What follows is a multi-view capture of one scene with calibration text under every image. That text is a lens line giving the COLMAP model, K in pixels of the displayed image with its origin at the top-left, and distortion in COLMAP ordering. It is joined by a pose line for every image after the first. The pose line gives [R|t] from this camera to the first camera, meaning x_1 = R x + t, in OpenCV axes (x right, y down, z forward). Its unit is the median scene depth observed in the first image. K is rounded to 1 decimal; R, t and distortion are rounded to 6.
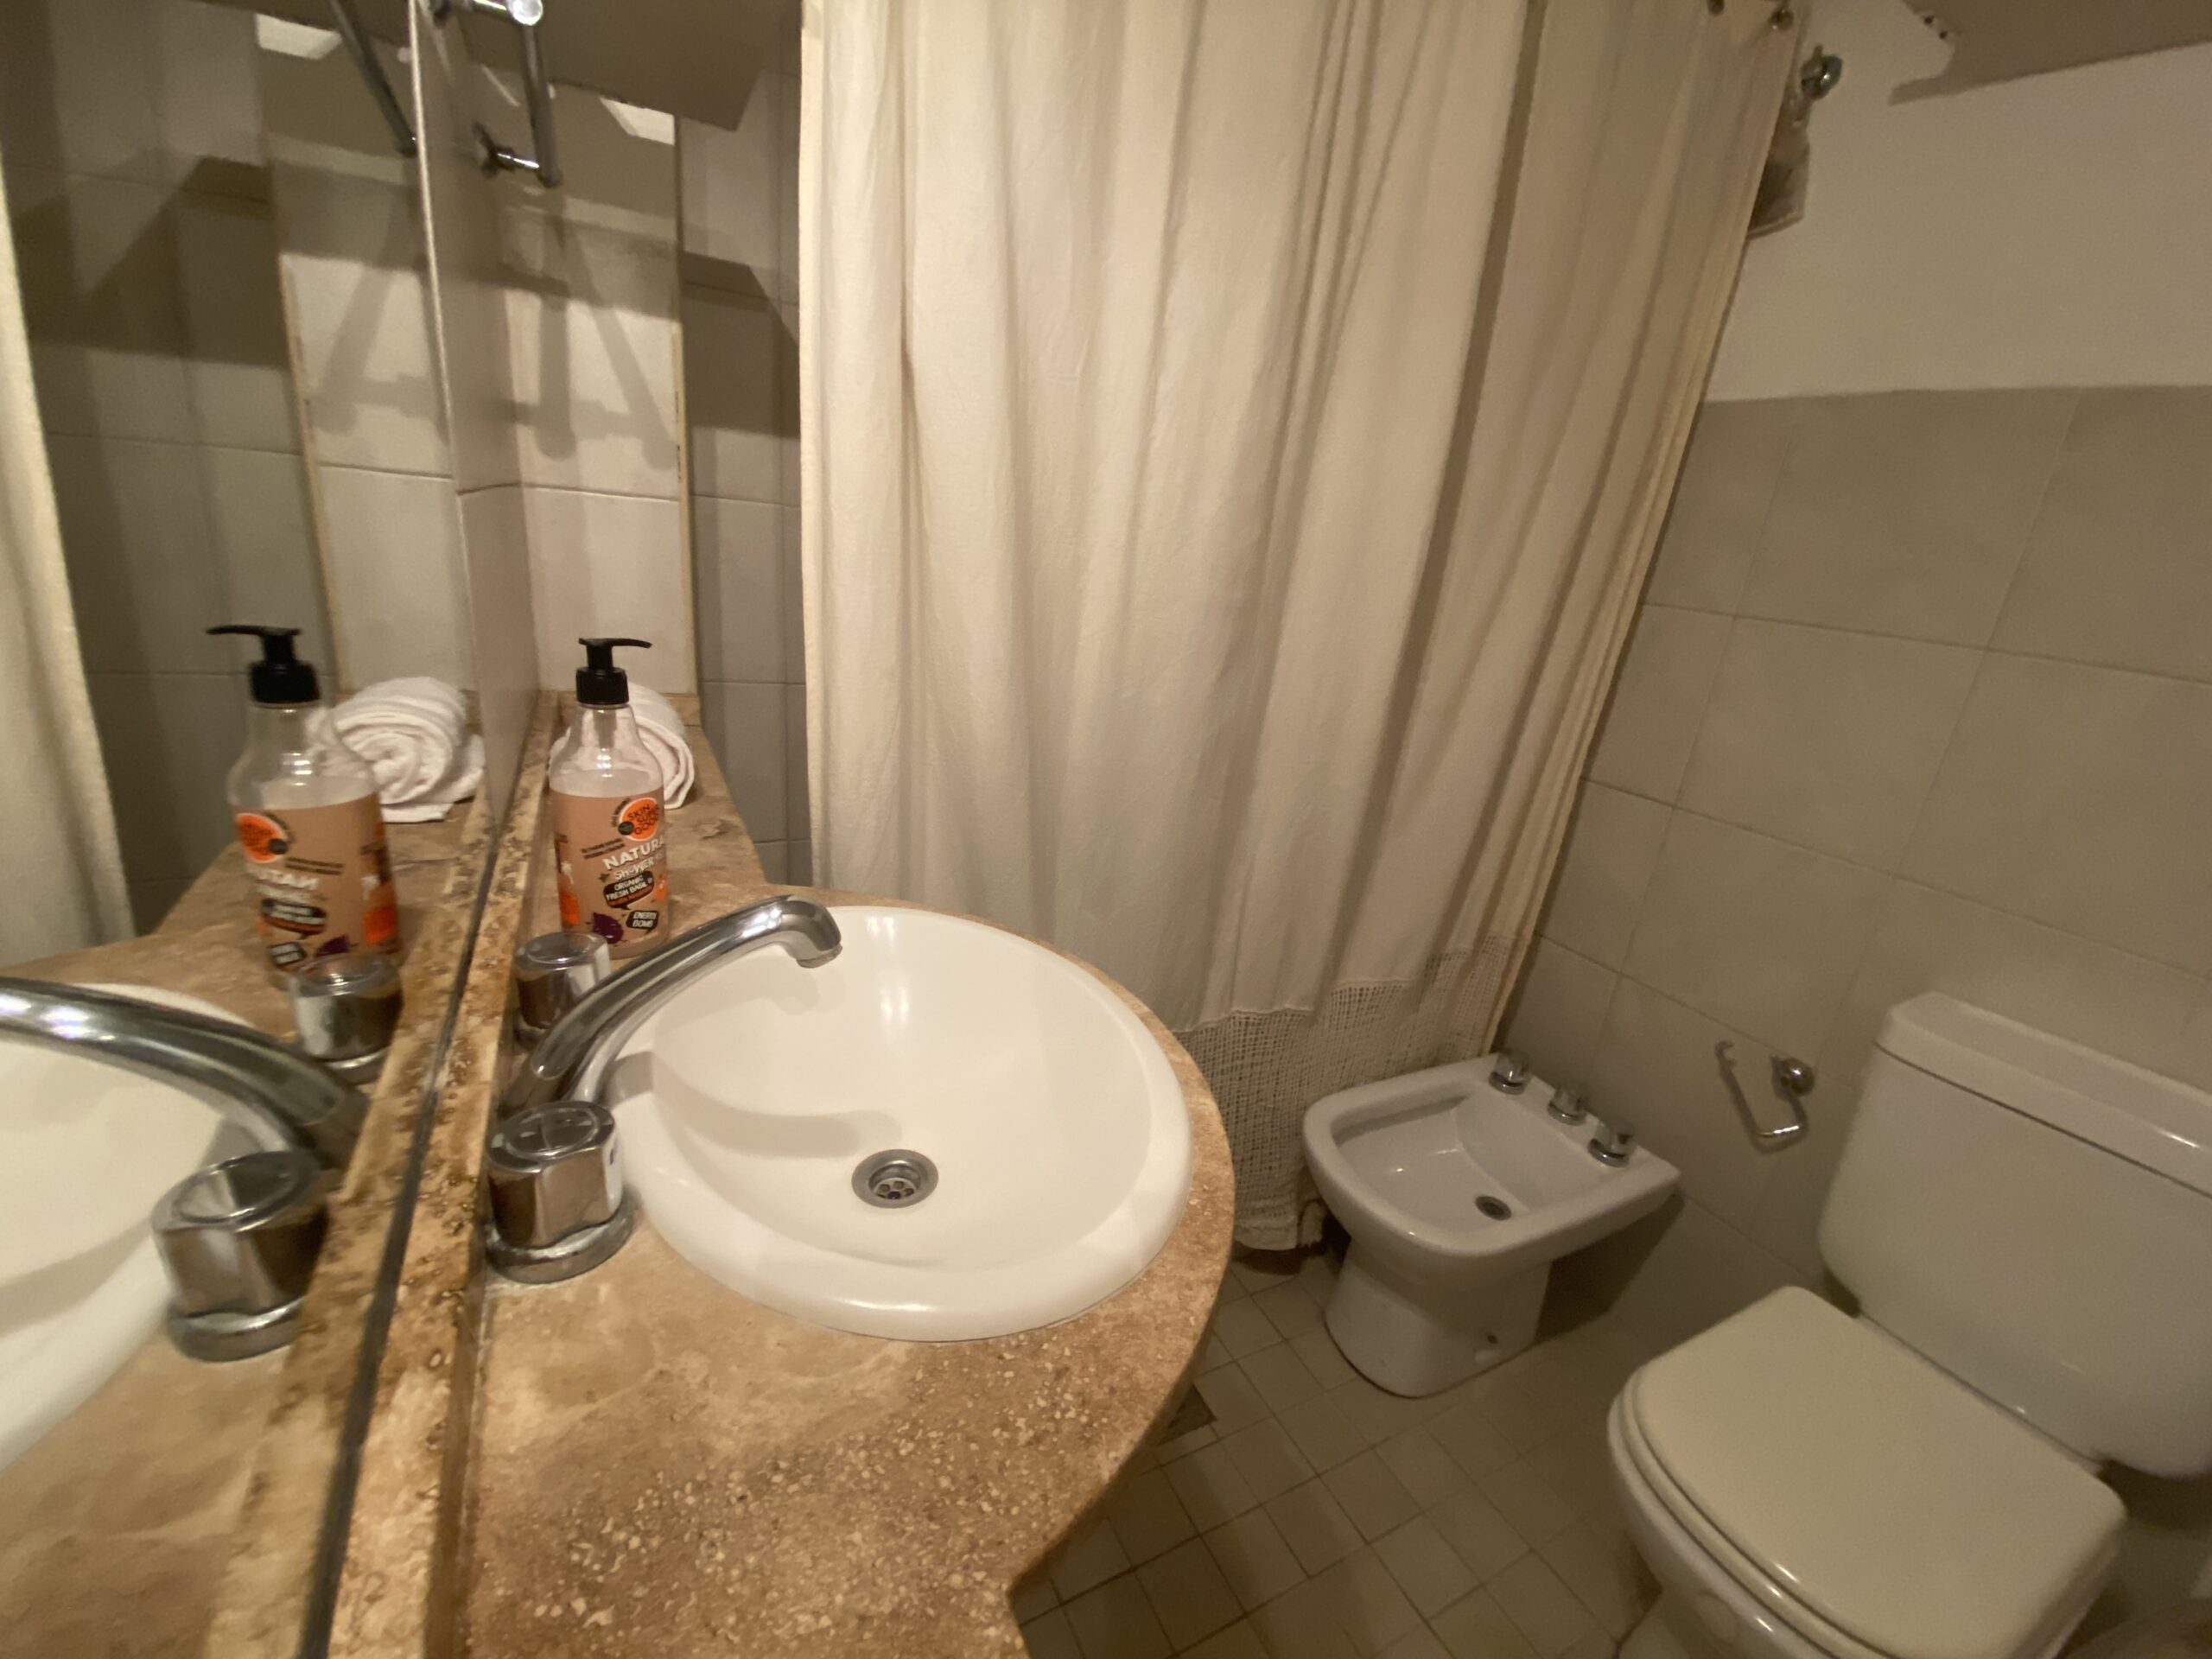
lens RADIAL K [[897.8, 0, 1104.5], [0, 897.8, 829.1], [0, 0, 1]] dist [0.021170, -0.022644]
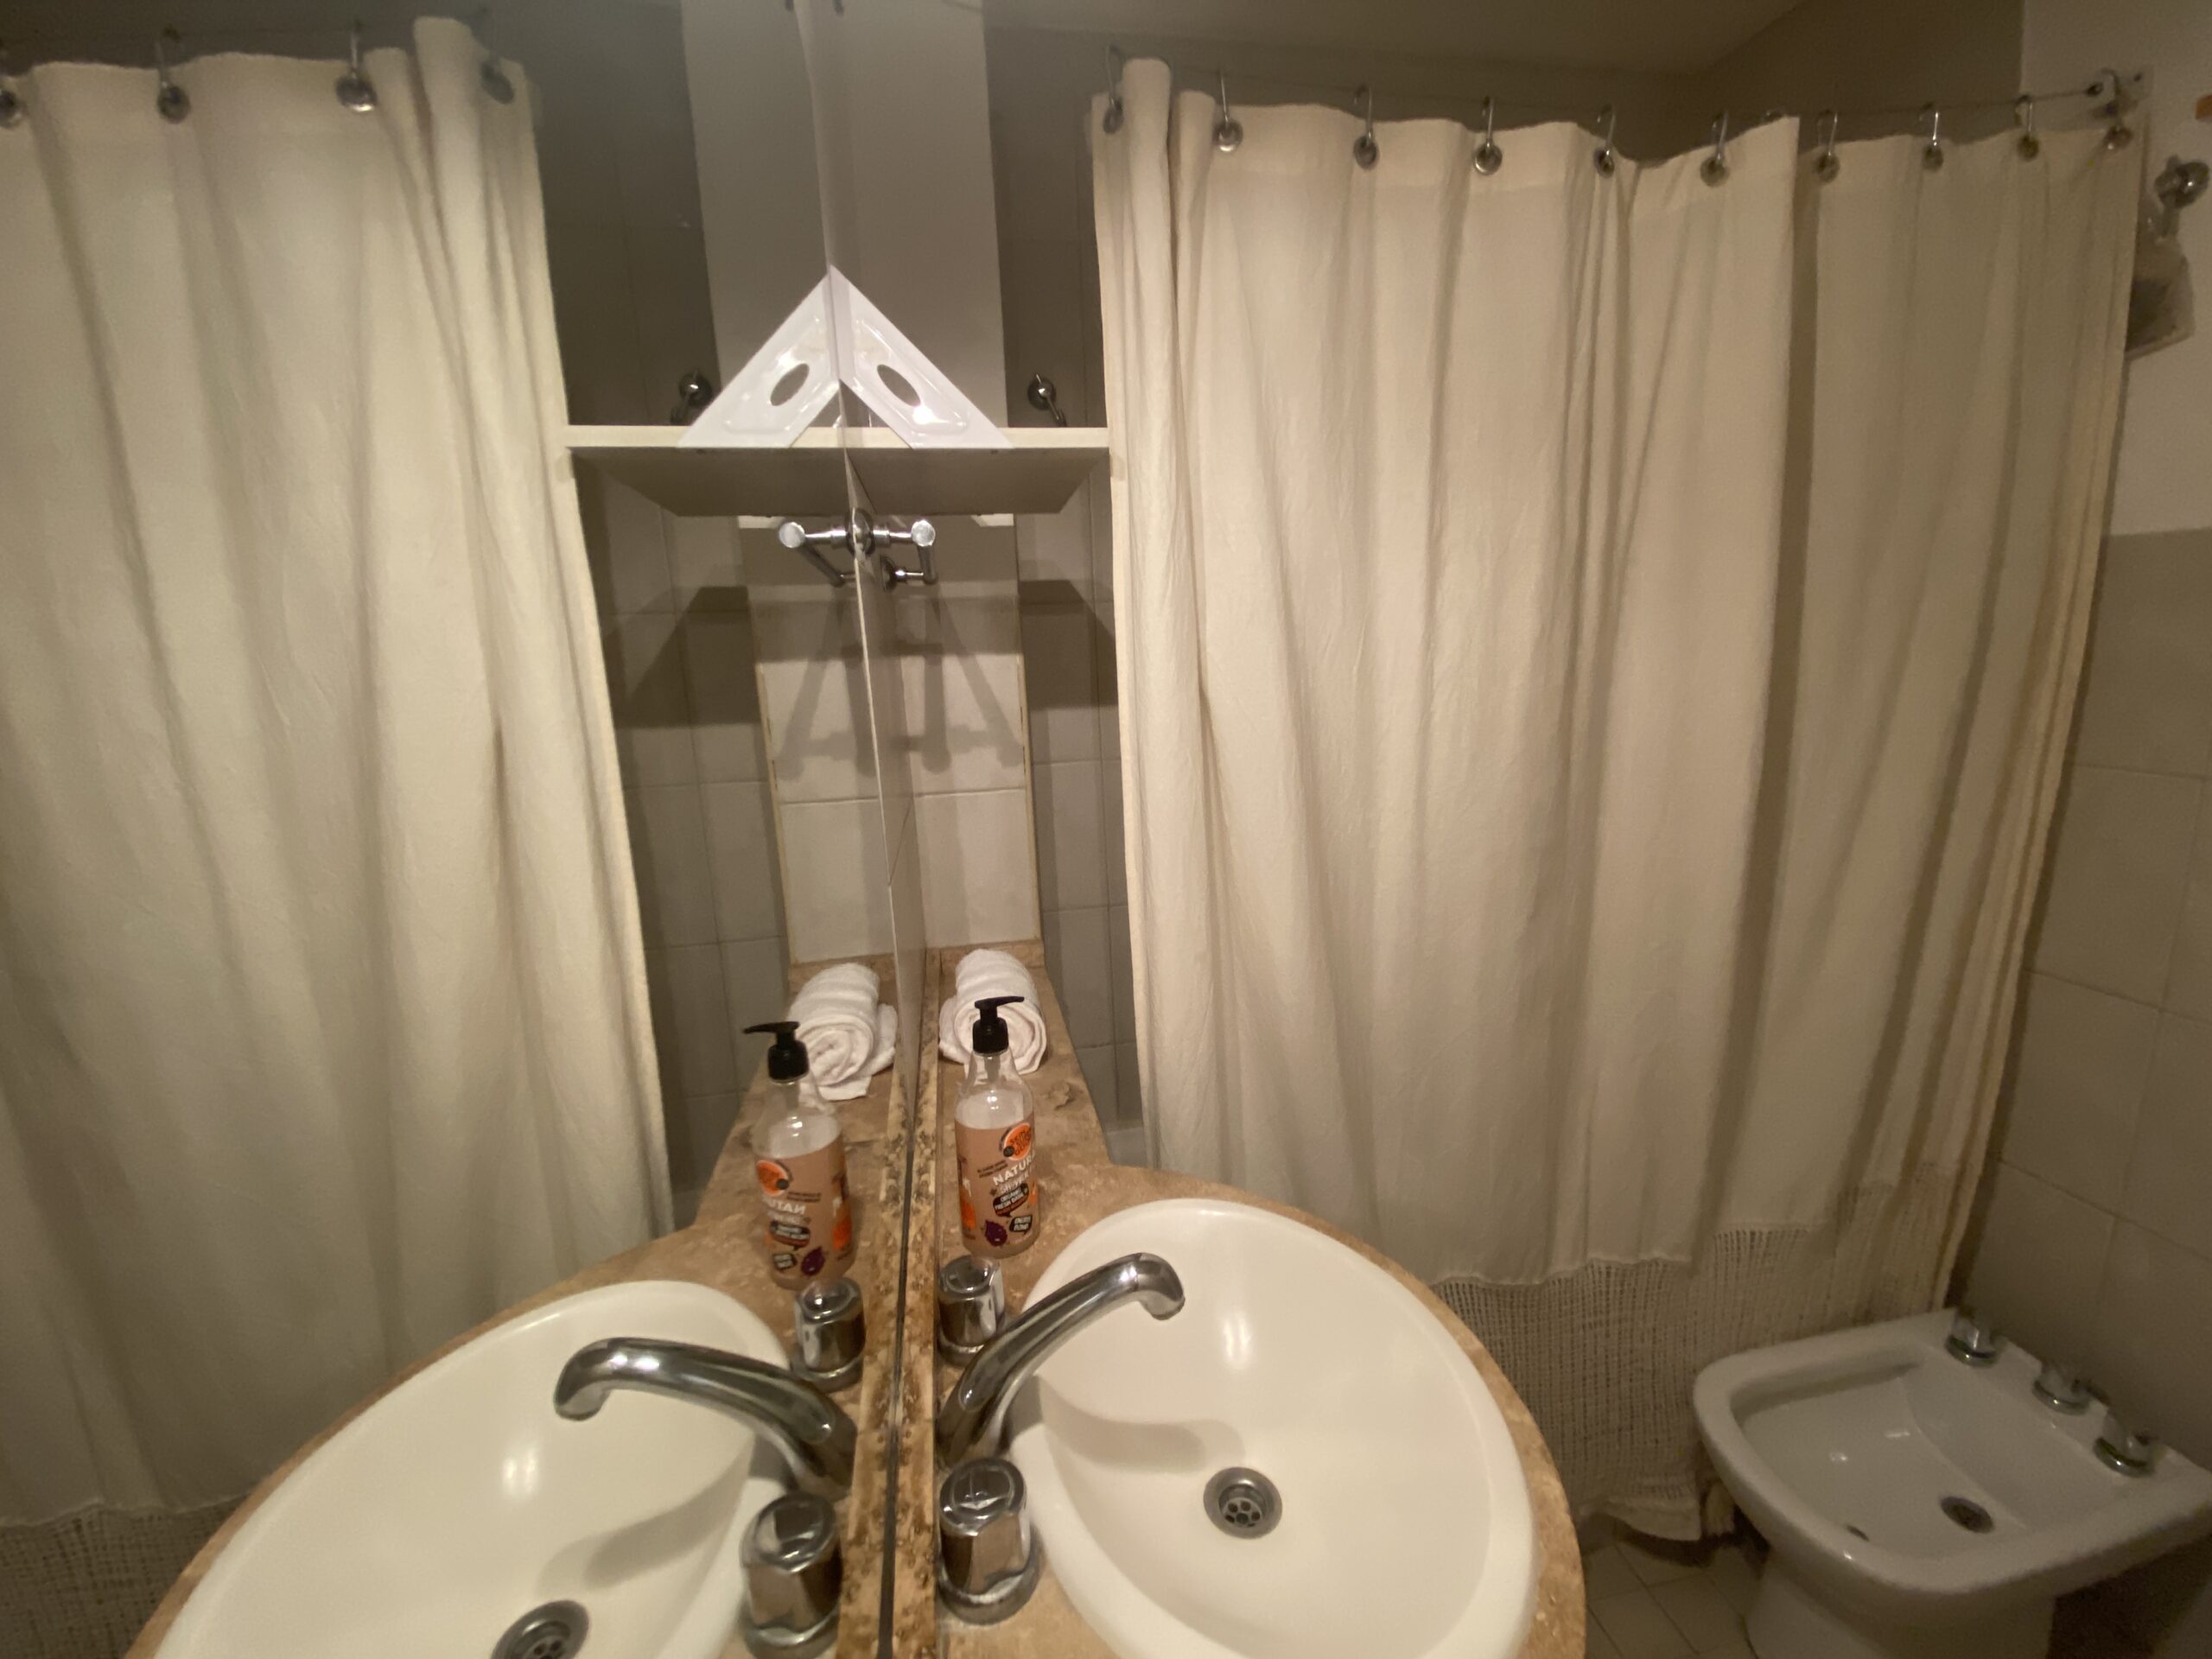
lens RADIAL K [[897.8, 0, 1104.5], [0, 897.8, 829.1], [0, 0, 1]] dist [0.021170, -0.022644]
pose [[0.942273, -0.085840, -0.323657, 0.019595], [0.040051, 0.988536, -0.145578, -0.166080], [0.332443, 0.124212, 0.934908, -0.106419]]
